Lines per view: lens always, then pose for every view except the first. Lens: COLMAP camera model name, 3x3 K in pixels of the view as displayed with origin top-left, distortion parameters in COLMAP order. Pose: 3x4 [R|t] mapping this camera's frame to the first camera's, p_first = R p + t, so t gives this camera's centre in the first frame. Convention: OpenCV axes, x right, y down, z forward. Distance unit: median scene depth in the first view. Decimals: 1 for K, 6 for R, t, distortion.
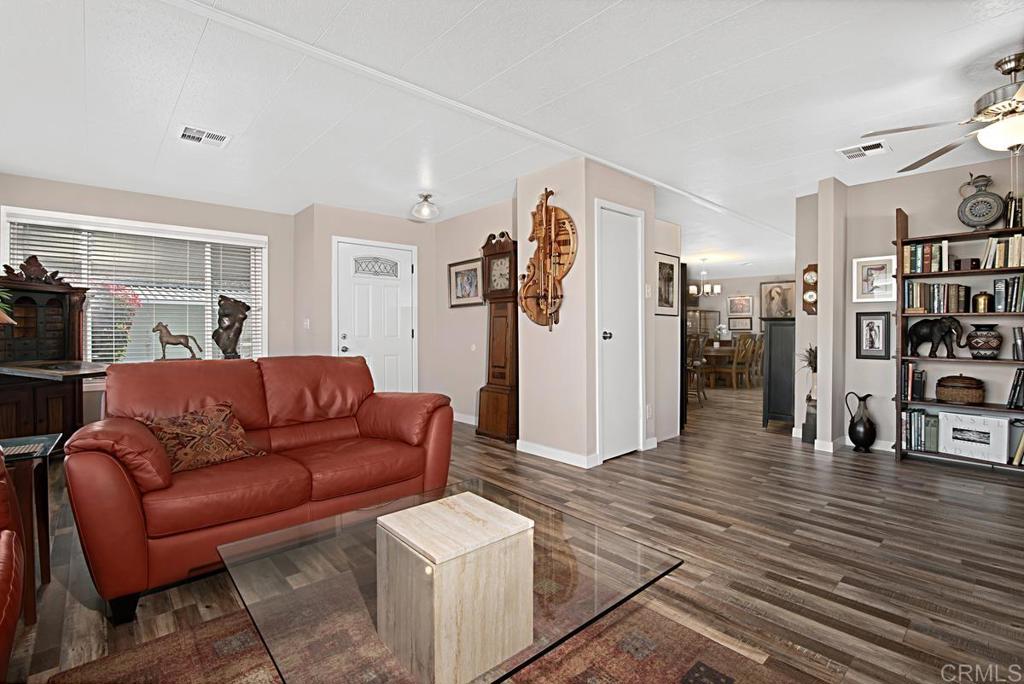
lens RADIAL K [[471.9, 0, 517.4], [0, 471.9, 342.7], [0, 0, 1]] dist [-0.008901, 0.000382]
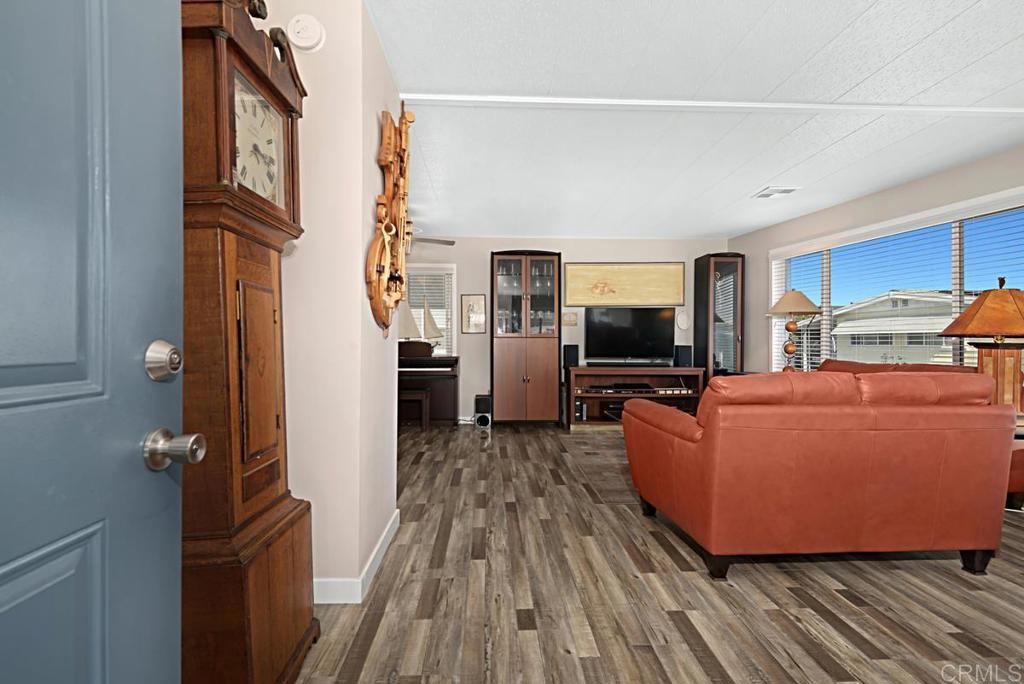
lens RADIAL K [[471.9, 0, 509.3], [0, 471.9, 345.3], [0, 0, 1]] dist [-0.008901, 0.000382]
pose [[-0.769386, -0.009639, 0.638712, -0.538527], [0.006921, 0.999702, 0.023423, -0.036567], [-0.638747, 0.022441, -0.769089, 1.715298]]
